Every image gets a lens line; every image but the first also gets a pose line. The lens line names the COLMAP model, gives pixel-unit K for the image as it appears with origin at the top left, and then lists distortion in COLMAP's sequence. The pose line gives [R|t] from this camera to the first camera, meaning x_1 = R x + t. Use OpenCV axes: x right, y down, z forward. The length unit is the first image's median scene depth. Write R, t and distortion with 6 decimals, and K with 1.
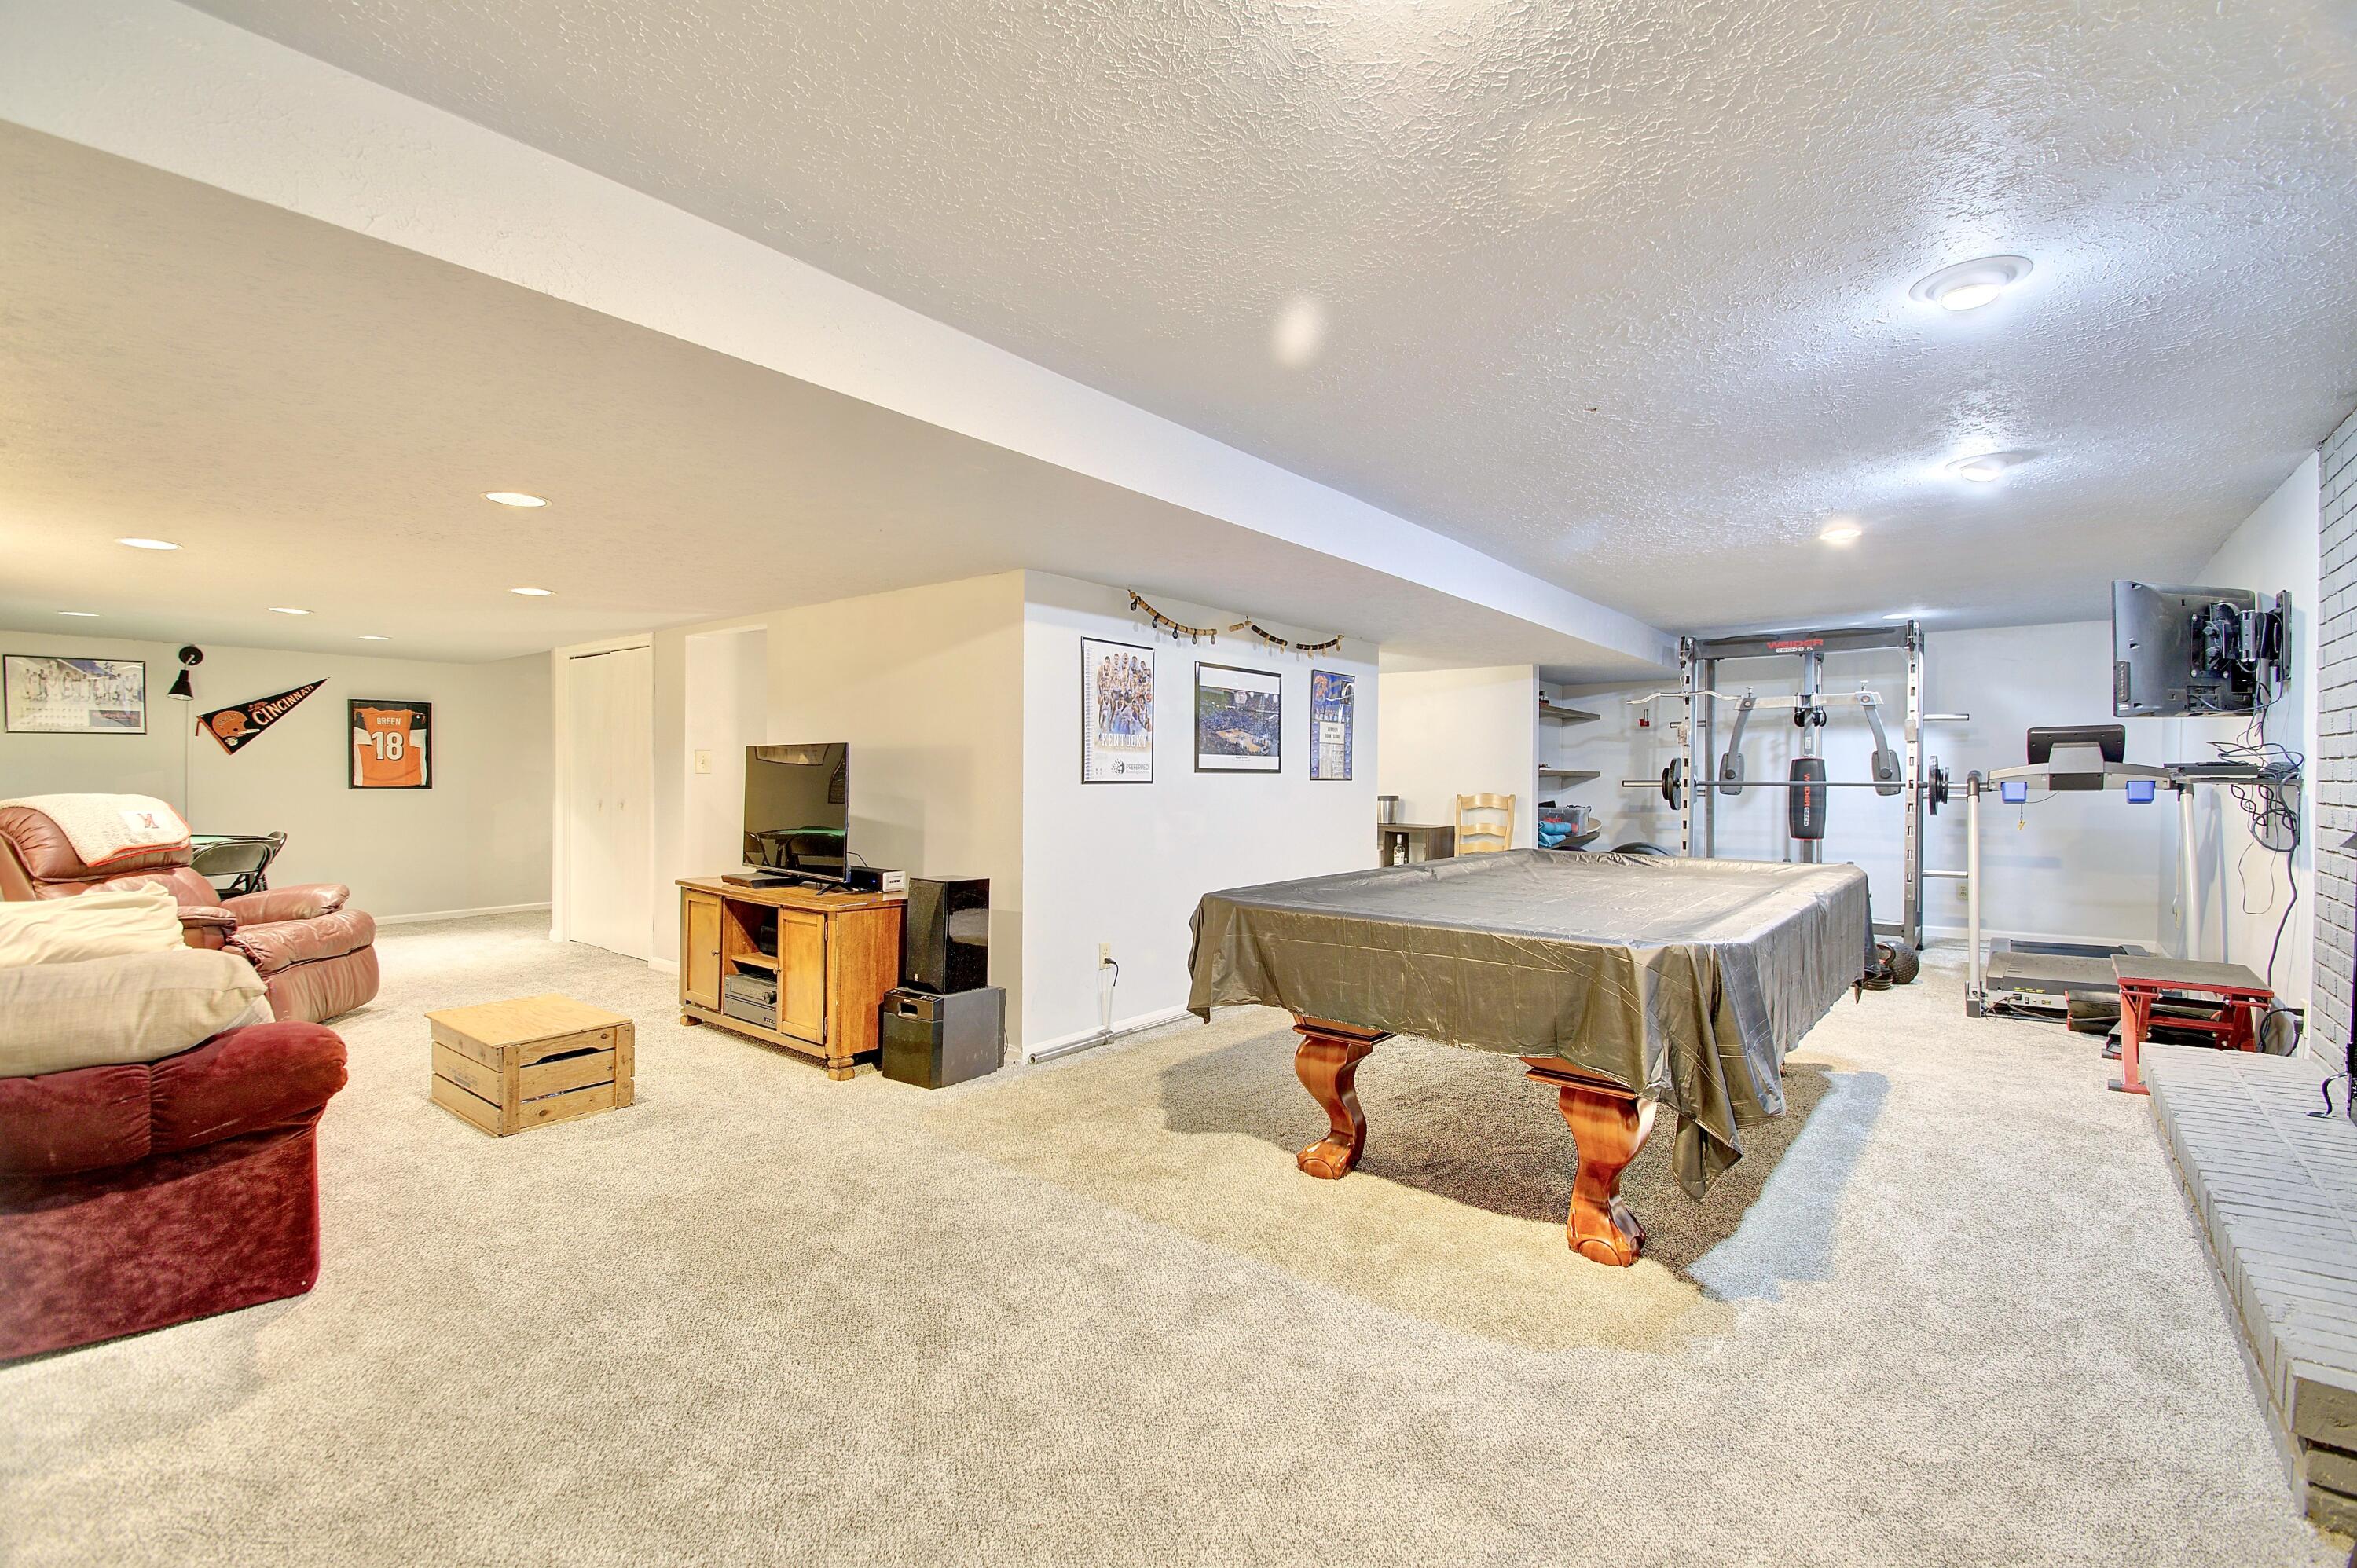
lens RADIAL K [[1028.8, 0, 1189.0], [0, 1028.8, 779.8], [0, 0, 1]] dist [0.005233, -0.010779]
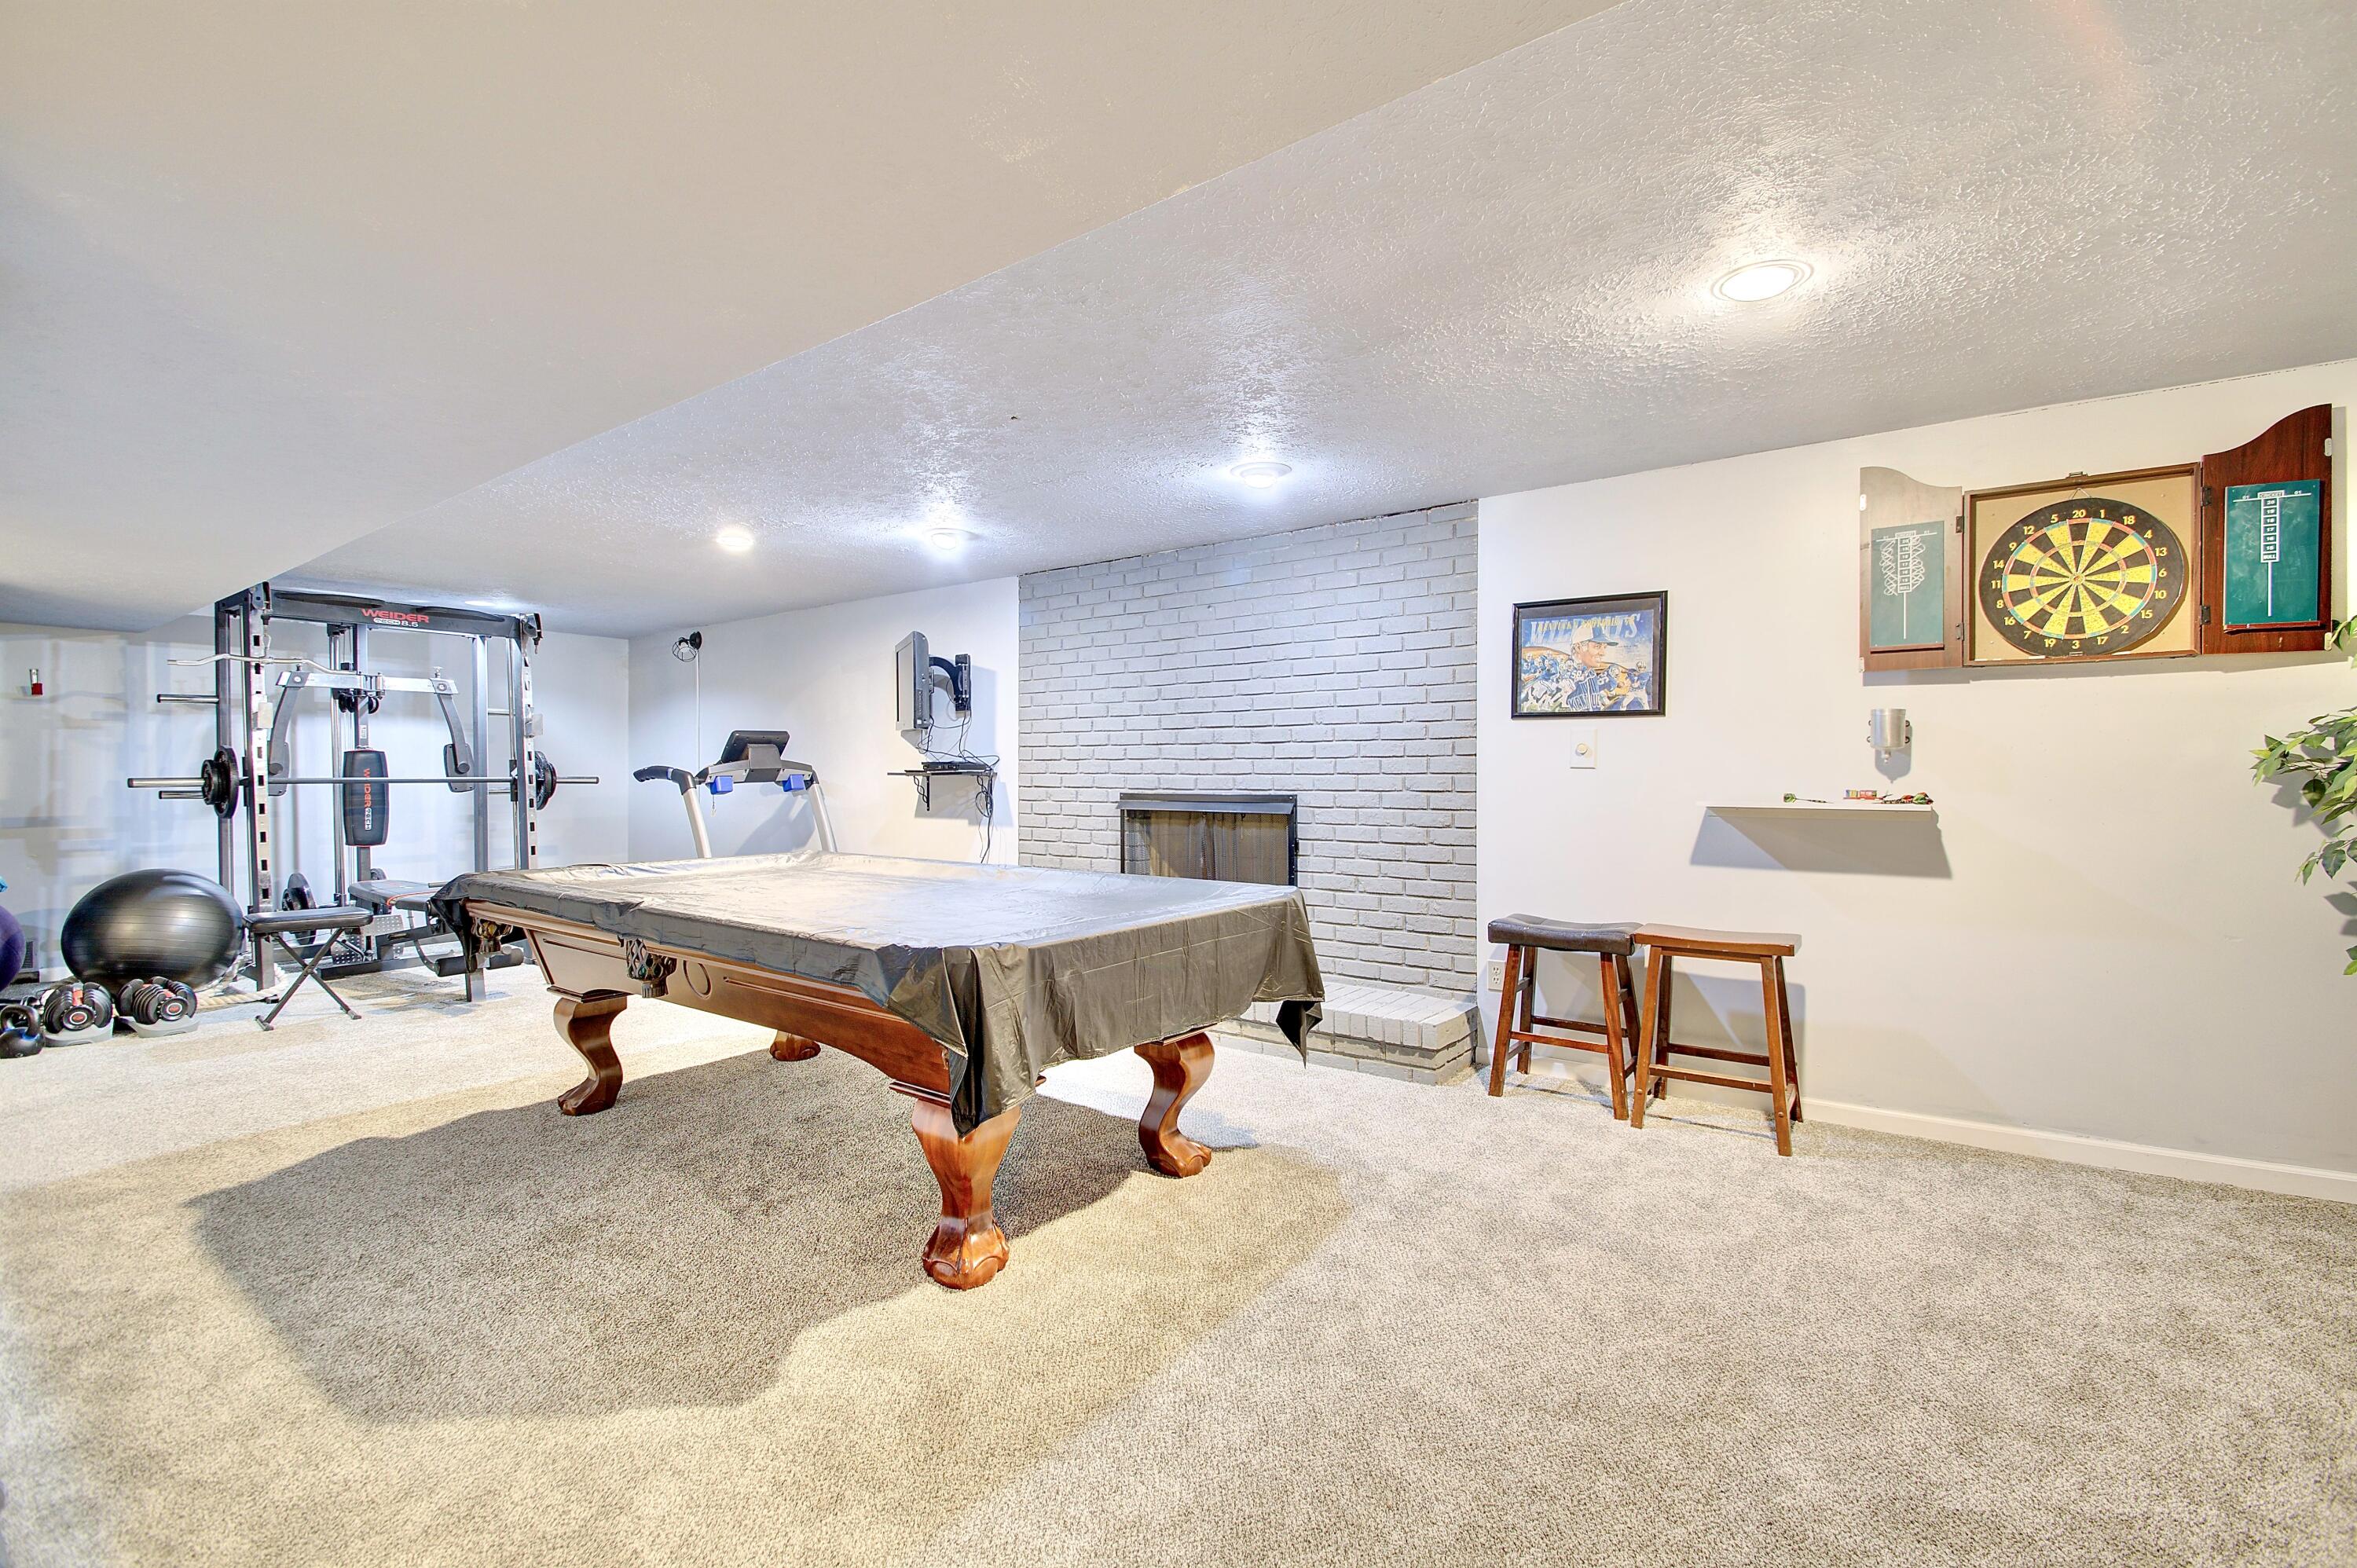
lens RADIAL K [[1028.8, 0, 1180.3], [0, 1028.8, 784.3], [0, 0, 1]] dist [0.005233, -0.010779]
pose [[-0.045491, -0.013013, 0.998880, -0.289256], [0.004103, 0.999904, 0.013213, -0.001350], [-0.998956, 0.004700, -0.045434, 0.387658]]
